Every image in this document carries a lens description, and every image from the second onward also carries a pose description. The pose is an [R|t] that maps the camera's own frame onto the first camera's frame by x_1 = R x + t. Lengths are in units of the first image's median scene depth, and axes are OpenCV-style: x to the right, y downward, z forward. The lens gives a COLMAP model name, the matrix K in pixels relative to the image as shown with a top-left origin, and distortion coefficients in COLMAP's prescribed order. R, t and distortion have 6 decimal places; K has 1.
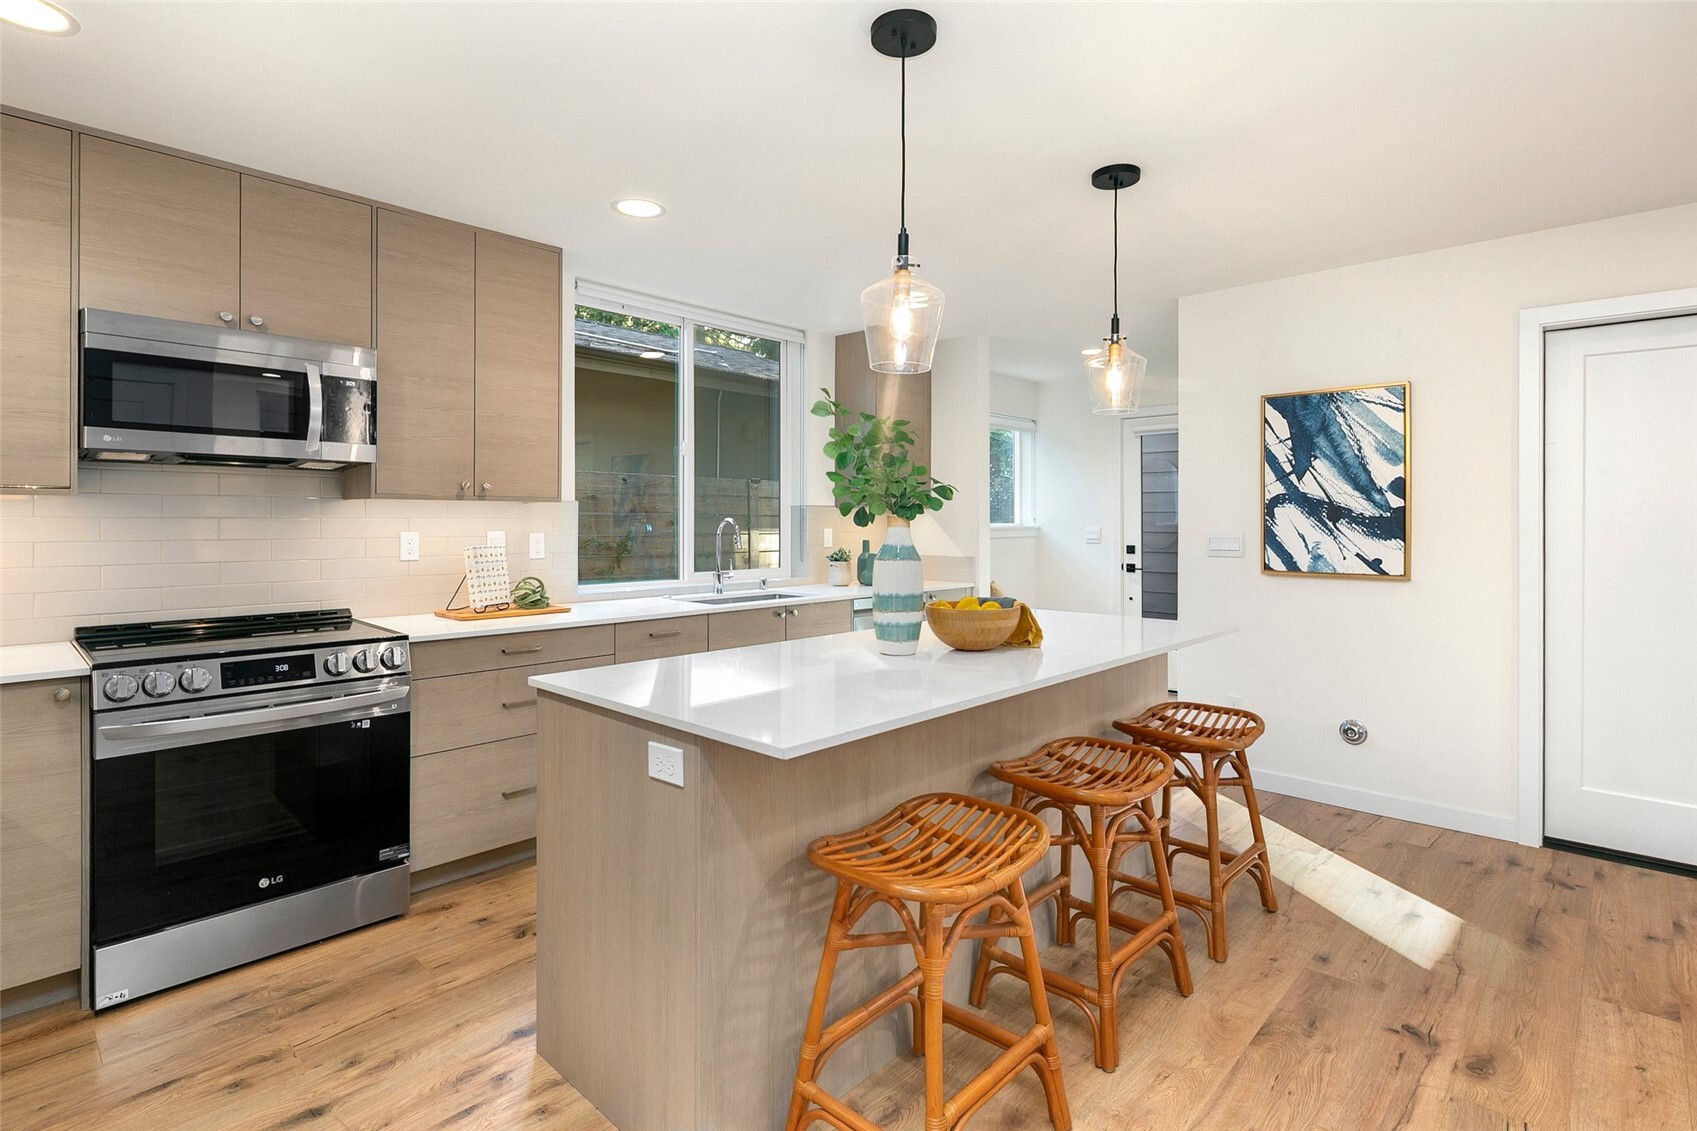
lens RADIAL K [[822.3, 0, 848.1], [0, 822.3, 518.4], [0, 0, 1]] dist [0.004379, 0.000575]
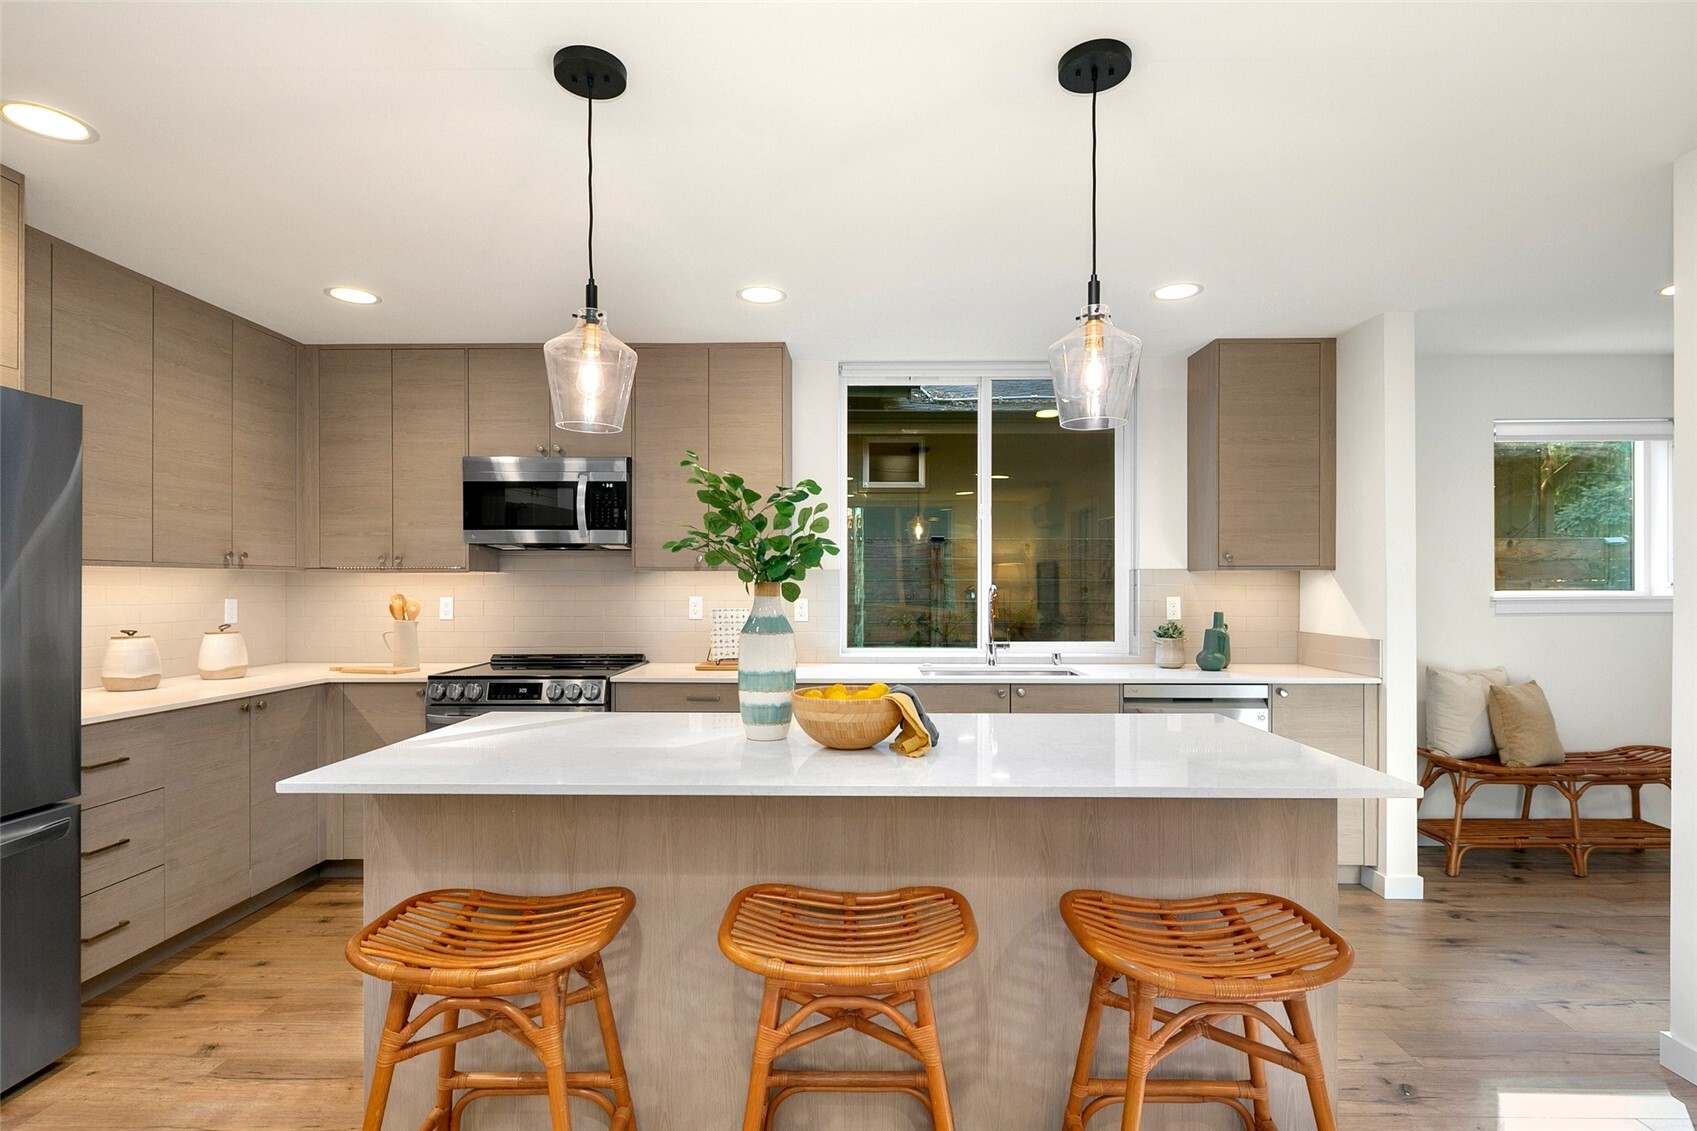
lens RADIAL K [[814.6, 0, 847.2], [0, 814.6, 585.5], [0, 0, 1]] dist [0.000050, 0.000105]
pose [[0.675543, -0.002375, -0.737317, 0.762118], [0.003812, 0.999993, 0.000272, -0.000070], [0.737311, -0.002995, 0.675547, 0.466997]]
